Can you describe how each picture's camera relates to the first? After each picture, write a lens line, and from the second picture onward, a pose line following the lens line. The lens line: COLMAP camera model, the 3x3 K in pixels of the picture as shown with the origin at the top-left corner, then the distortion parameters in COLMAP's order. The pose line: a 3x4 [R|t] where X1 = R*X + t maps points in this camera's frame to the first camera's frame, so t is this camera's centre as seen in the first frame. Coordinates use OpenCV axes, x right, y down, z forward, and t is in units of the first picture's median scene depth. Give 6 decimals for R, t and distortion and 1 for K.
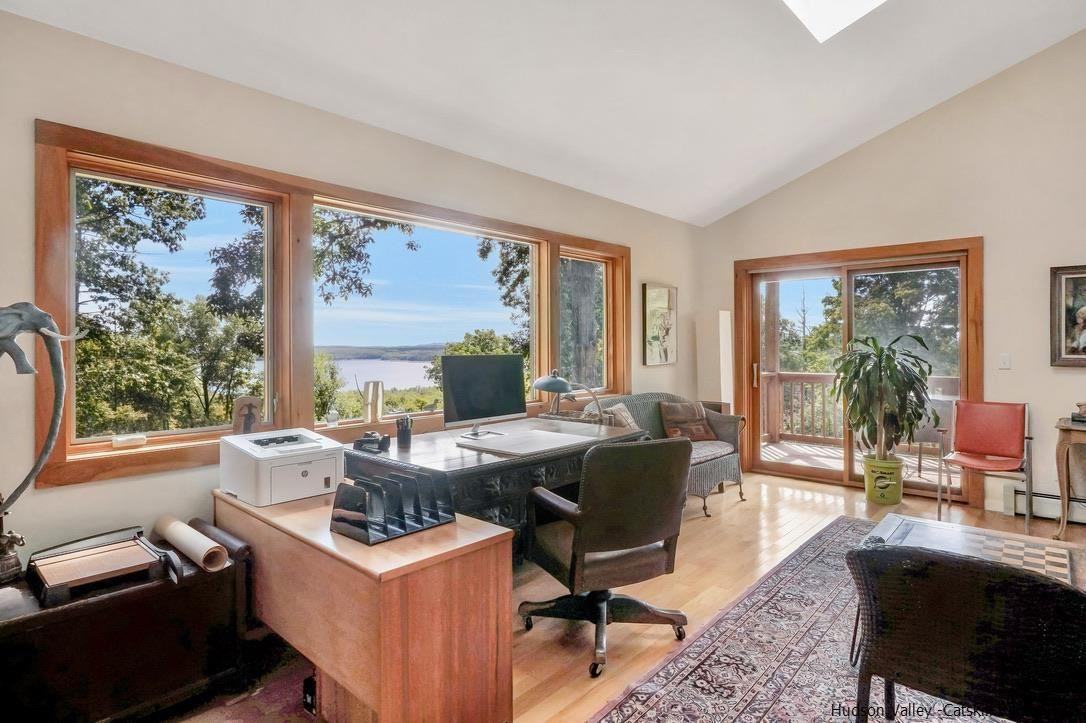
lens RADIAL K [[576.4, 0, 541.1], [0, 576.4, 353.7], [0, 0, 1]] dist [-0.016875, -0.001189]
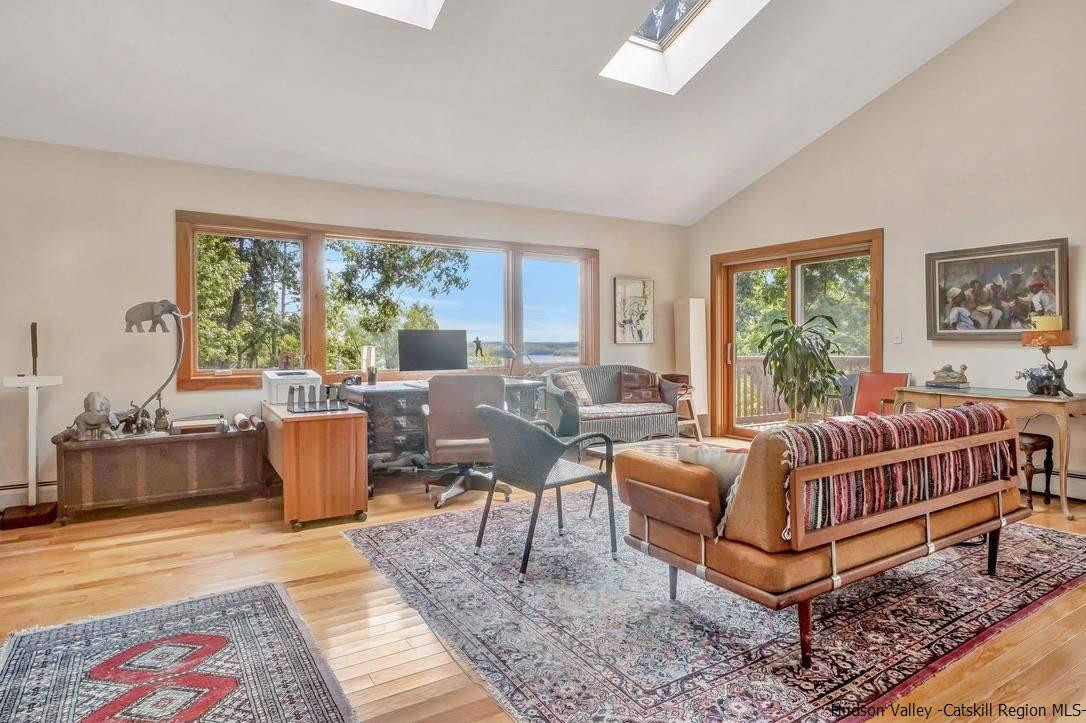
lens RADIAL K [[576.4, 0, 543.8], [0, 576.4, 358.1], [0, 0, 1]] dist [-0.016875, -0.001189]
pose [[0.963939, 0.006387, -0.266046, 0.411614], [-0.001954, 0.999855, 0.016924, 0.035533], [0.266115, -0.015794, 0.963812, -0.280898]]
